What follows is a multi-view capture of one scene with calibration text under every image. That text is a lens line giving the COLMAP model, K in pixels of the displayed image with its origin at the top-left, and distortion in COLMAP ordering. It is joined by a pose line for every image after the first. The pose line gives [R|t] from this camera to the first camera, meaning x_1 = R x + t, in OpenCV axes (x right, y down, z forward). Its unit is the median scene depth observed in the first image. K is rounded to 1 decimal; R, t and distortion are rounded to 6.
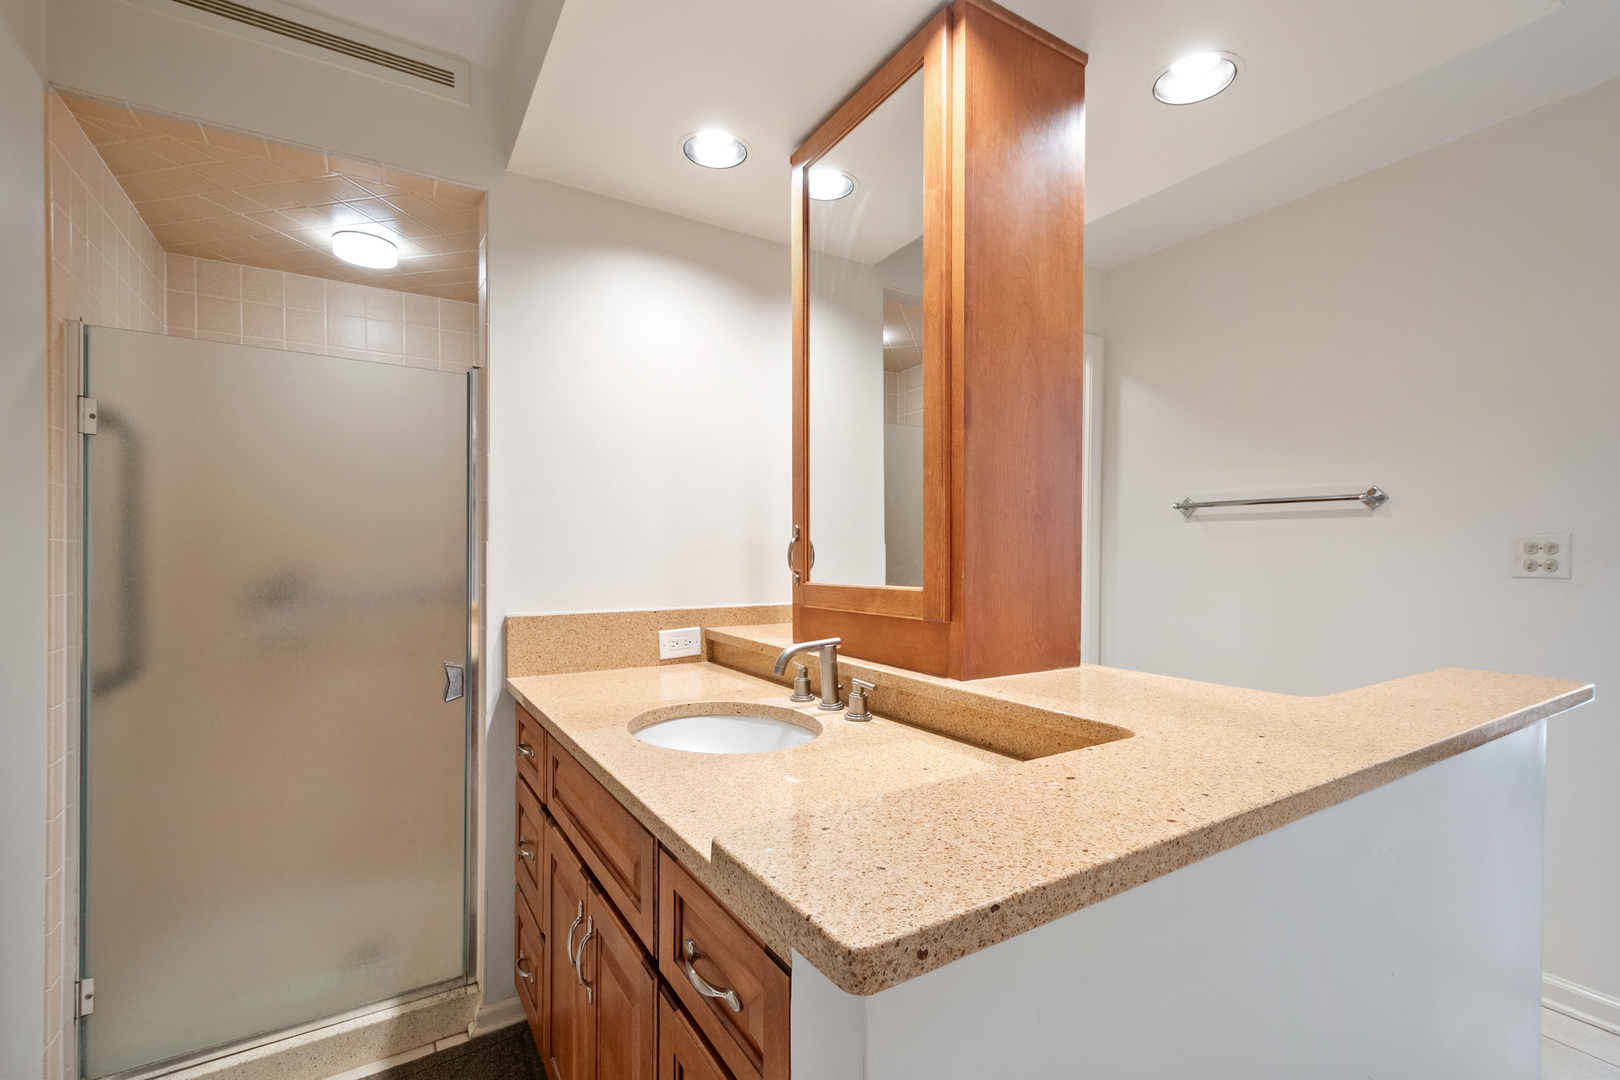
lens RADIAL K [[713.9, 0, 811.8], [0, 713.9, 562.5], [0, 0, 1]] dist [0.000396, -0.001453]
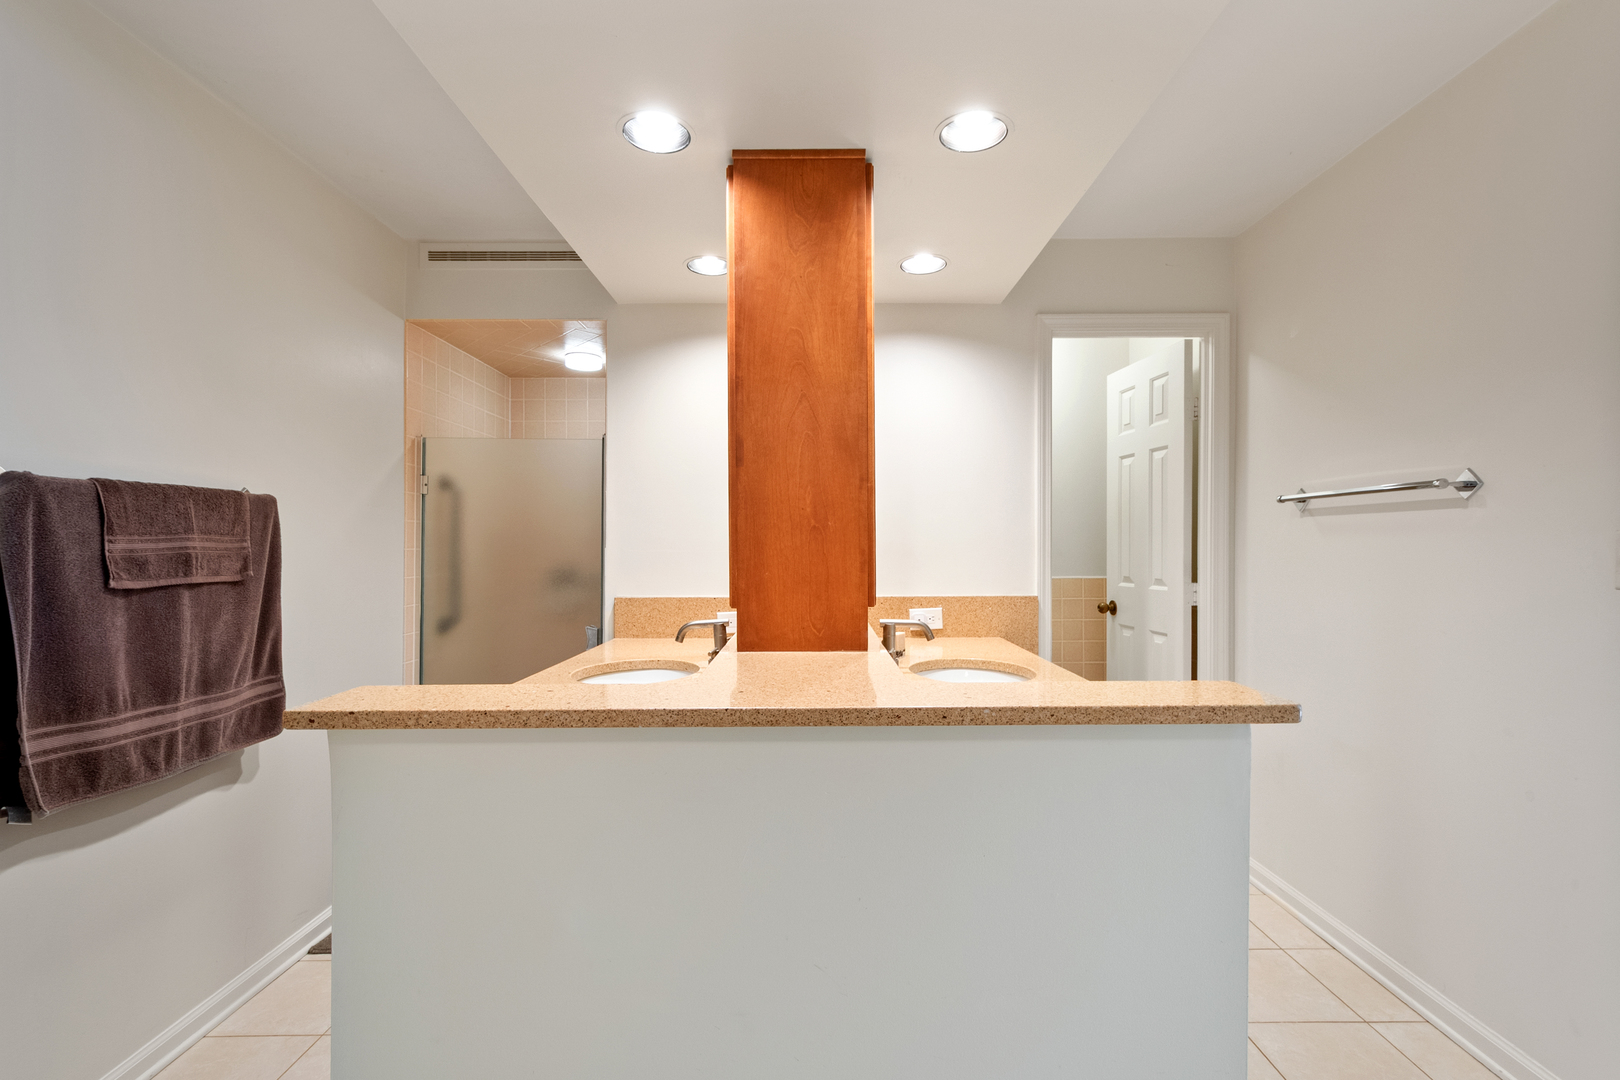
lens RADIAL K [[713.9, 0, 824.5], [0, 713.9, 545.0], [0, 0, 1]] dist [0.000396, -0.001453]
pose [[0.848677, -0.007831, -0.528854, 0.988317], [-0.002067, 0.999834, -0.018121, -0.011562], [0.528908, 0.016472, 0.848519, -0.065065]]
